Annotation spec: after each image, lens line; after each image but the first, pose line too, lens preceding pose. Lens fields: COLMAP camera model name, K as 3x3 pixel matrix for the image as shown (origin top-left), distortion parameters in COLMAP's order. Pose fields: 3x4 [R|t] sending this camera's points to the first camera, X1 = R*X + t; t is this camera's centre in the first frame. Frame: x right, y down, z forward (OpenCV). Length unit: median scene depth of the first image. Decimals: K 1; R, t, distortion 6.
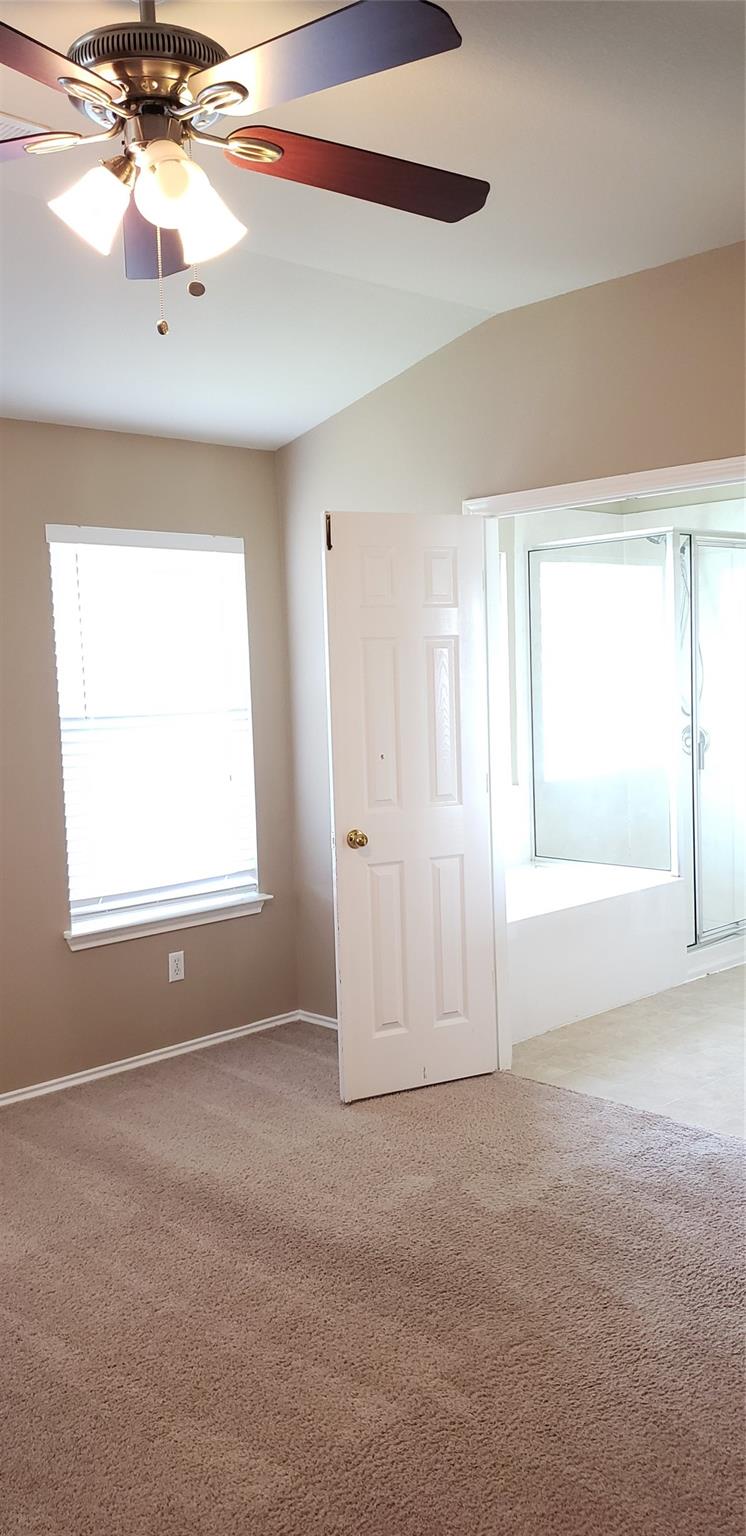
lens RADIAL K [[1320.4, 0, 373.0], [0, 1320.4, 768.0], [0, 0, 1]] dist [0.151803, -0.002395]
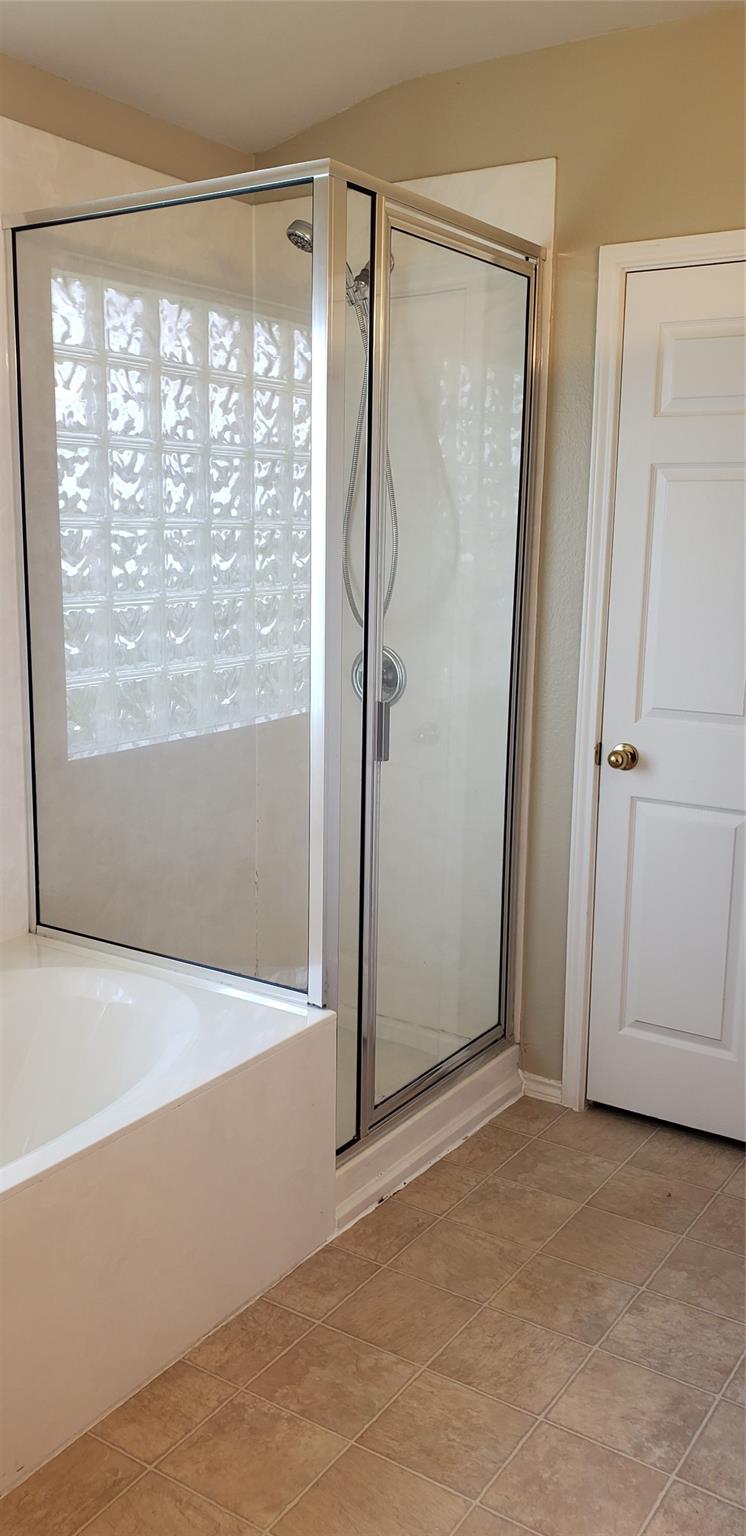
lens RADIAL K [[1322.5, 0, 377.1], [0, 1322.5, 798.7], [0, 0, 1]] dist [0.048951, -0.005570]
pose [[0.974357, 0.003754, 0.224975, 0.196482], [-0.032719, 0.991598, 0.125155, -0.050693], [-0.222615, -0.129307, 0.966293, 0.774858]]
